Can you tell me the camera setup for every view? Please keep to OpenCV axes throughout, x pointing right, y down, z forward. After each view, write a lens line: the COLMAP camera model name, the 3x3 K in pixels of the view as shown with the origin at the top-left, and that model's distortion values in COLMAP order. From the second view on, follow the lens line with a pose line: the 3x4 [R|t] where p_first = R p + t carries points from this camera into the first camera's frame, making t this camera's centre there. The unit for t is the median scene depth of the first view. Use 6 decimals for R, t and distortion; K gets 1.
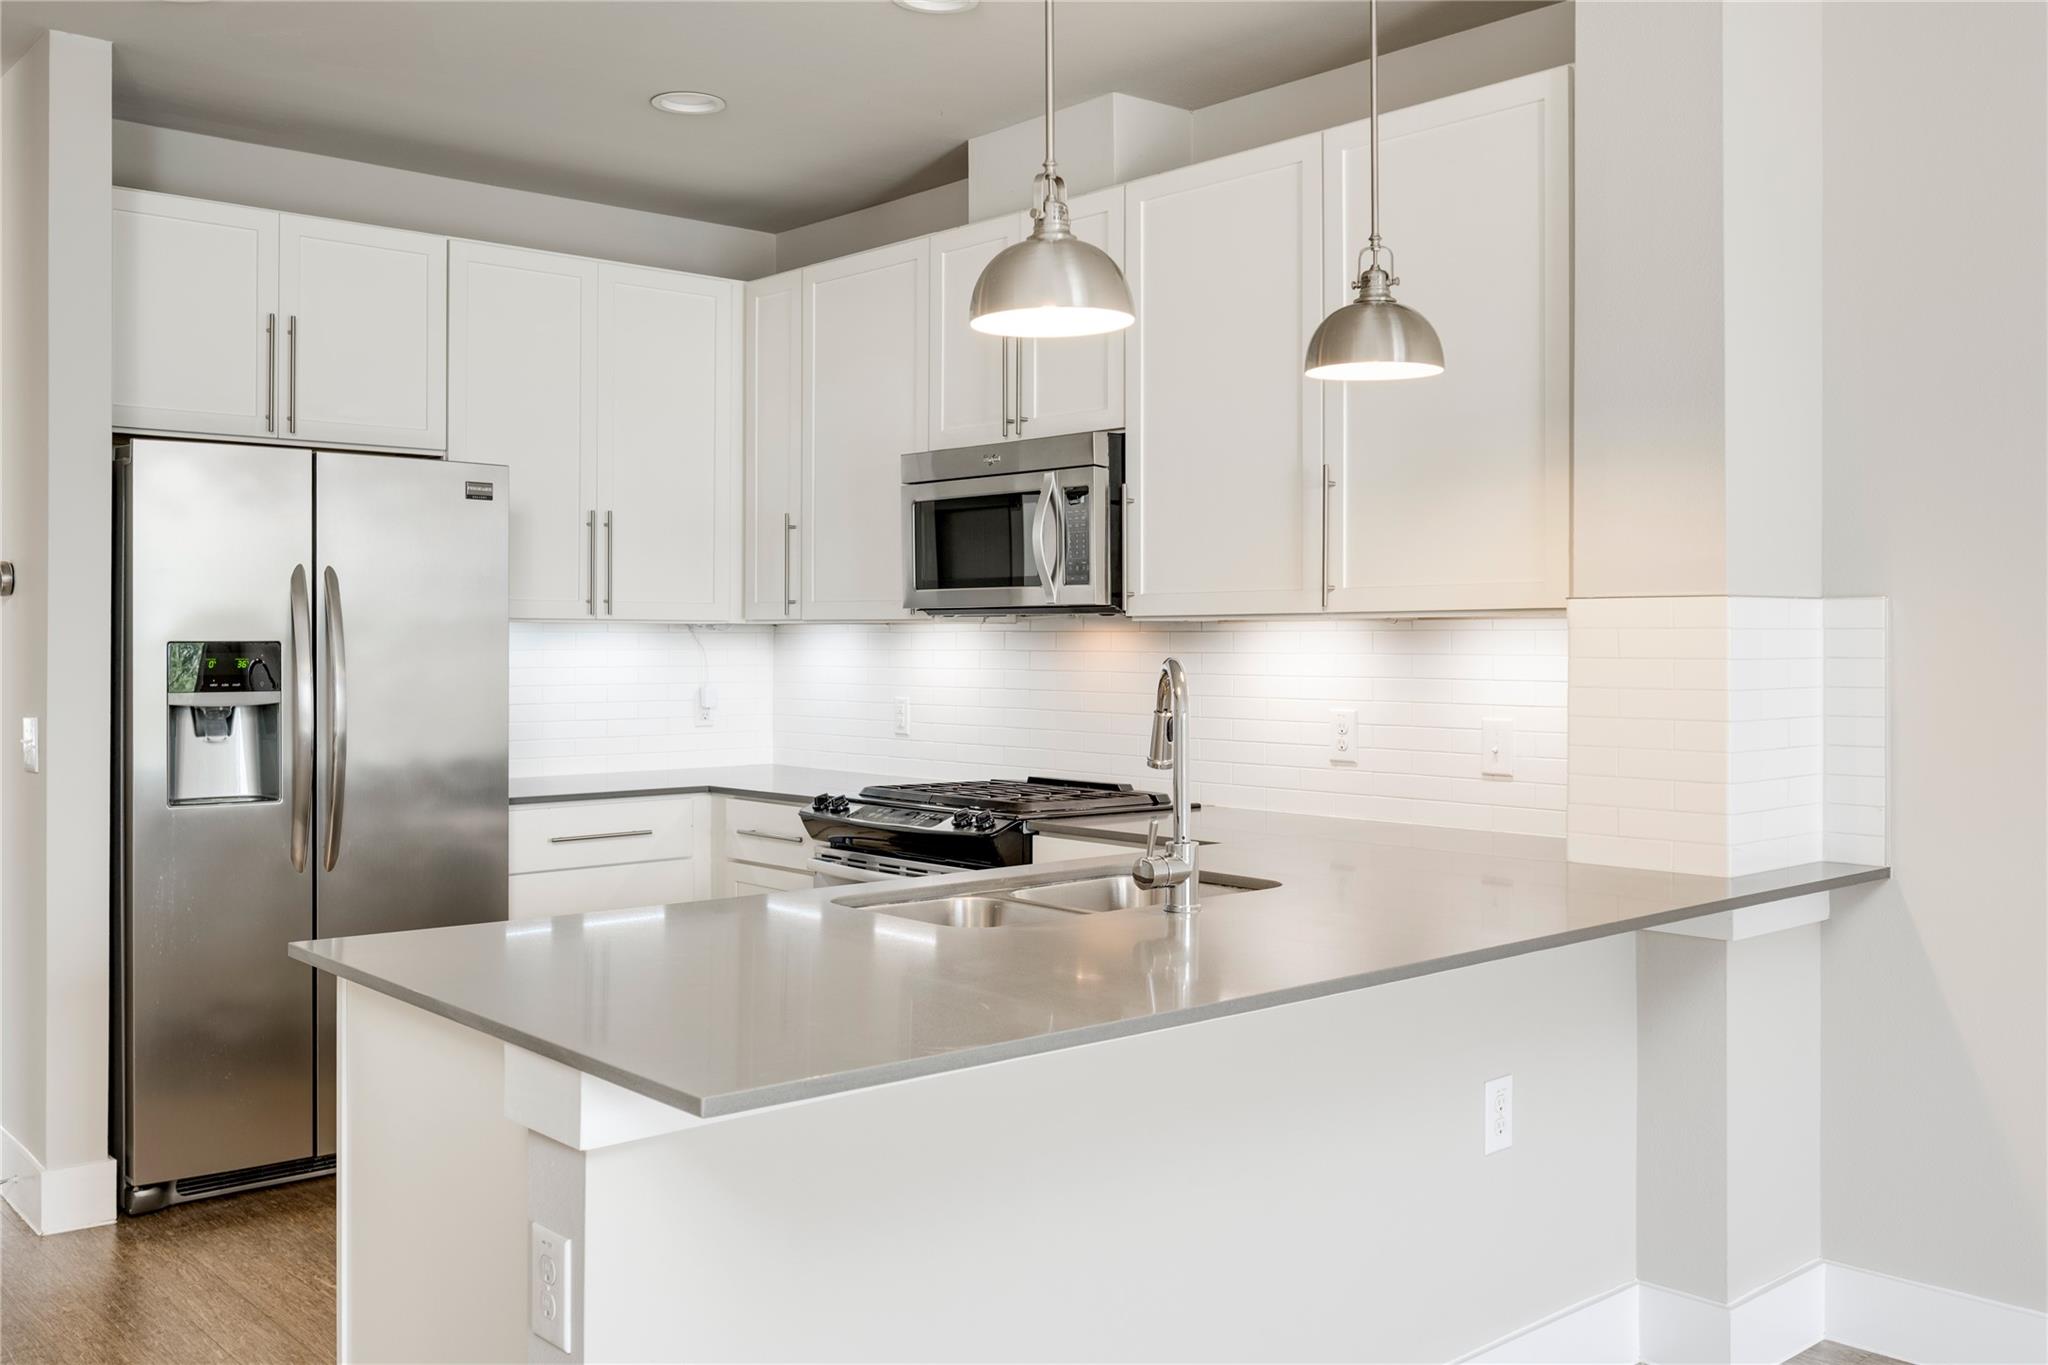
lens RADIAL K [[1846.4, 0, 1027.4], [0, 1846.4, 645.6], [0, 0, 1]] dist [-0.011320, 0.001734]
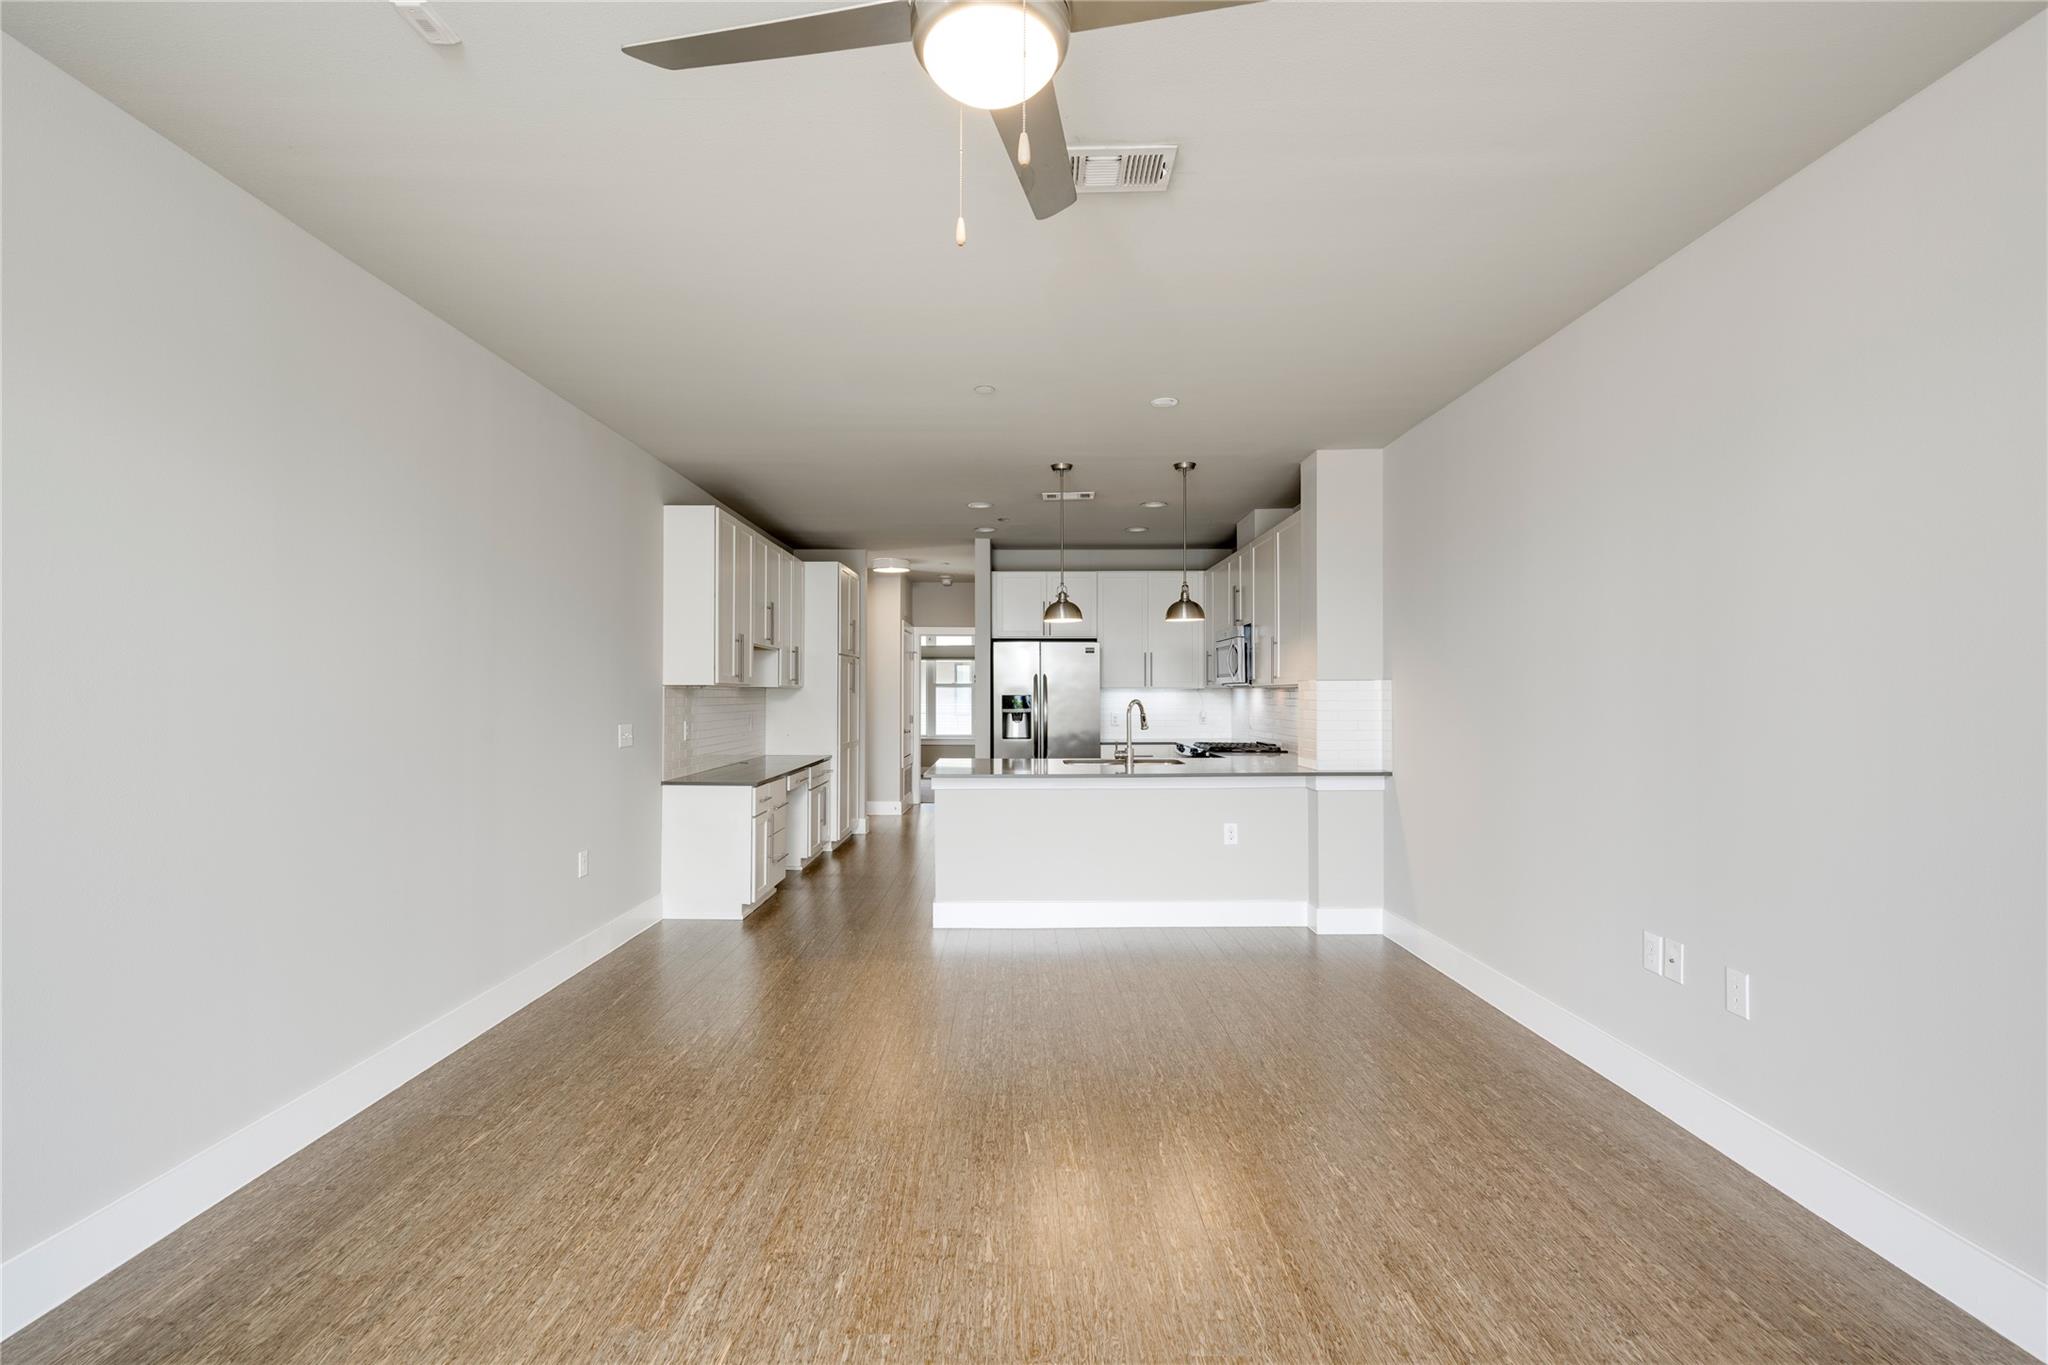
lens RADIAL K [[945.9, 0, 993.7], [0, 945.9, 686.3], [0, 0, 1]] dist [0.000236, 0.000110]
pose [[0.736877, -0.008541, -0.675973, 0.785895], [0.002581, 0.999948, -0.009822, -0.001623], [0.676022, 0.005493, 0.736861, -0.412711]]
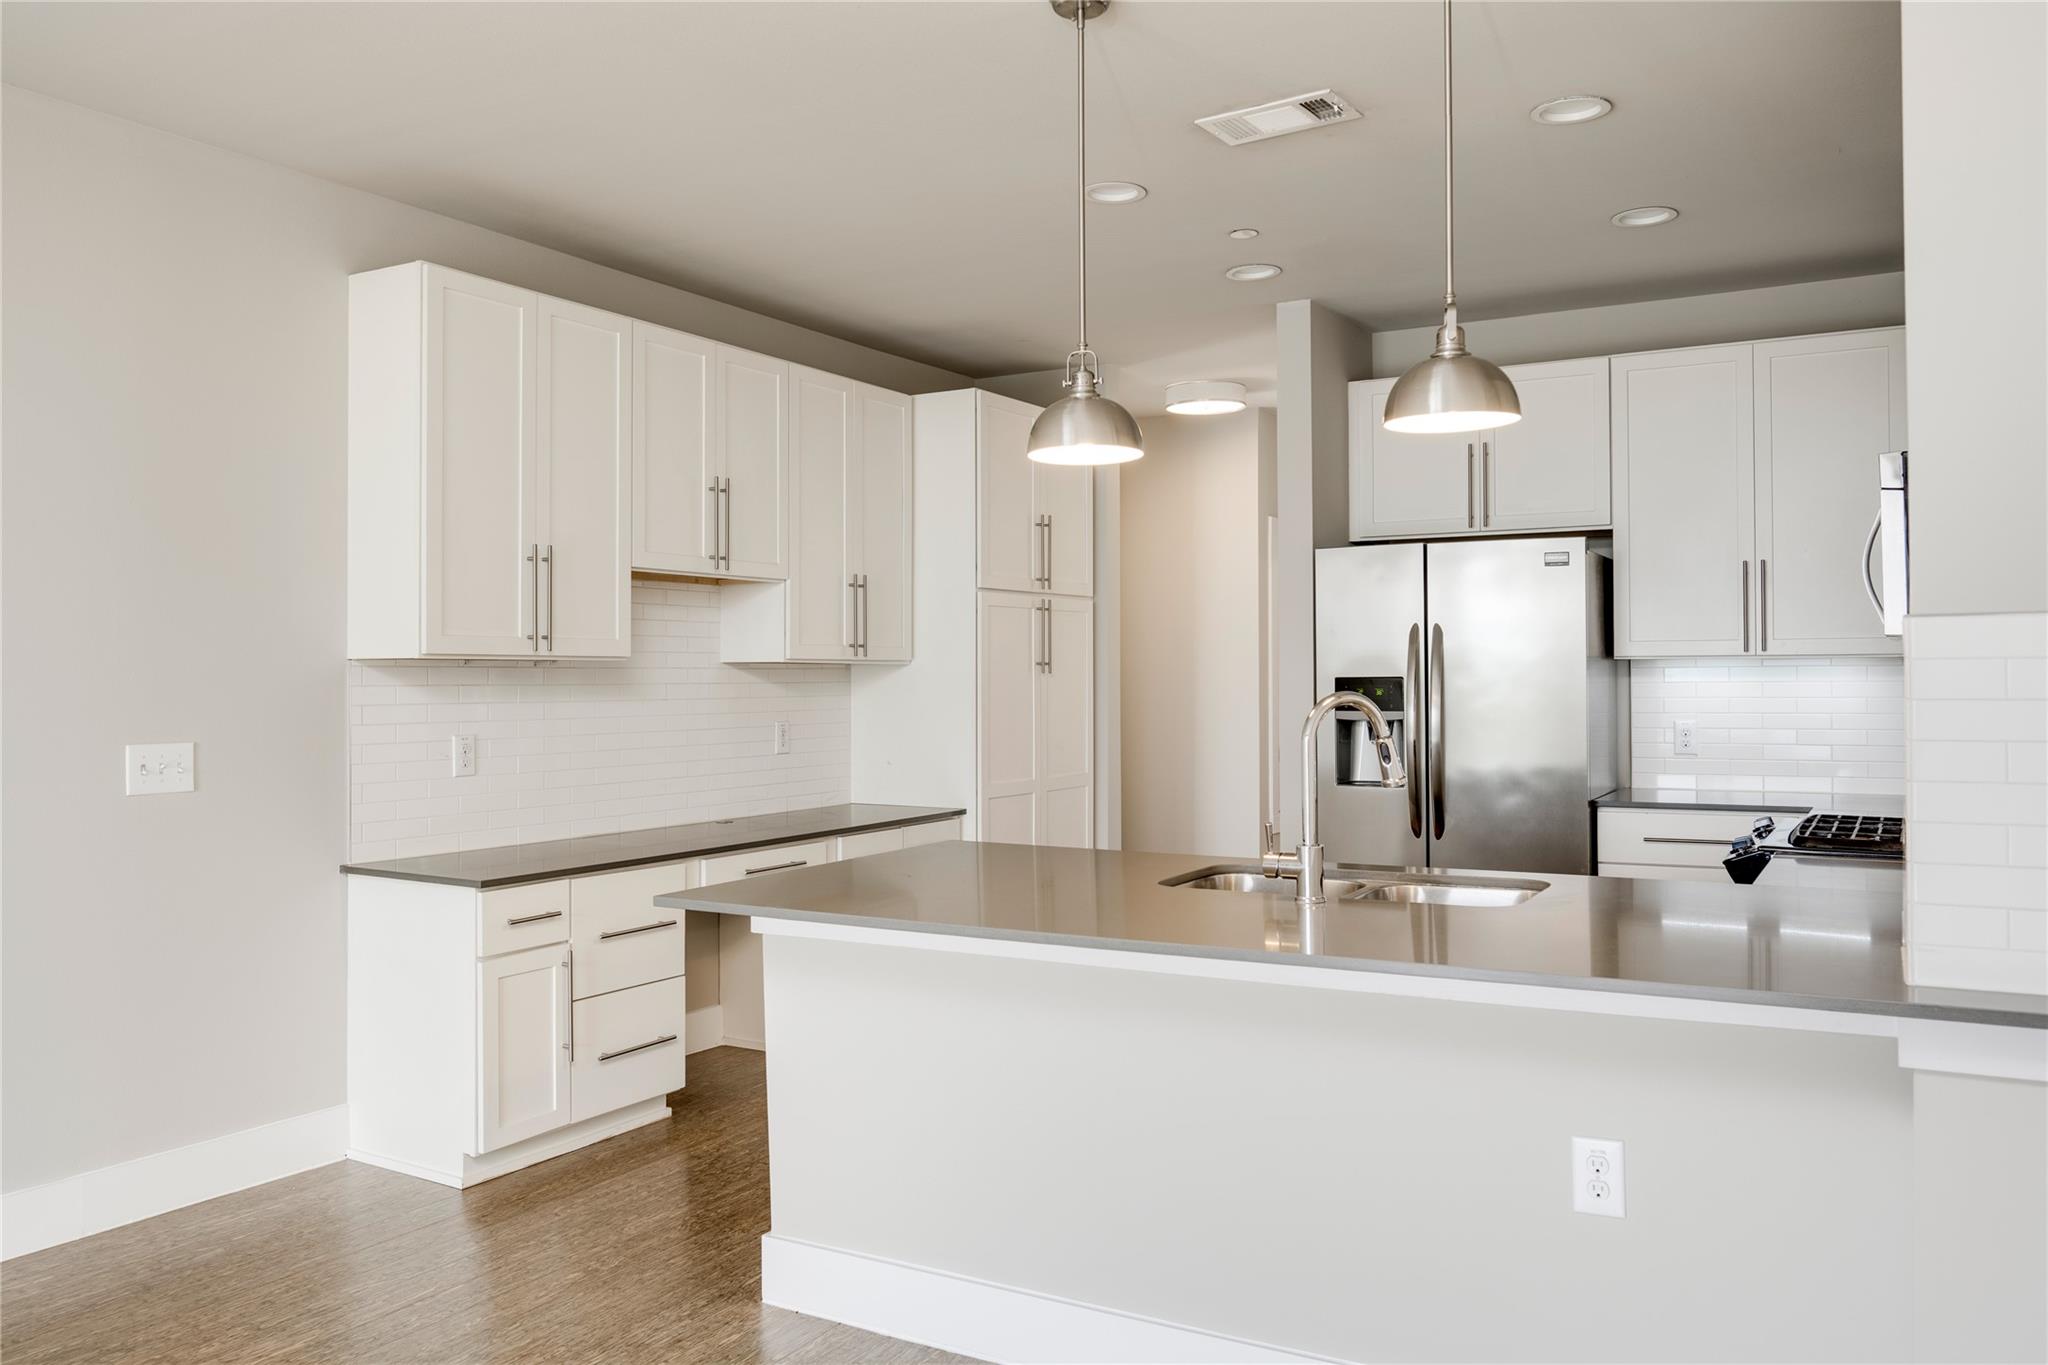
lens RADIAL K [[1533.6, 0, 1024.0], [0, 1533.6, 682.5], [0, 0, 1]] dist [-0.019803, -0.001545]
pose [[0.310929, -0.000462, -0.950433, 0.639632], [0.005373, 0.999985, 0.001272, -0.001176], [0.950418, -0.005503, 0.310927, 0.335968]]
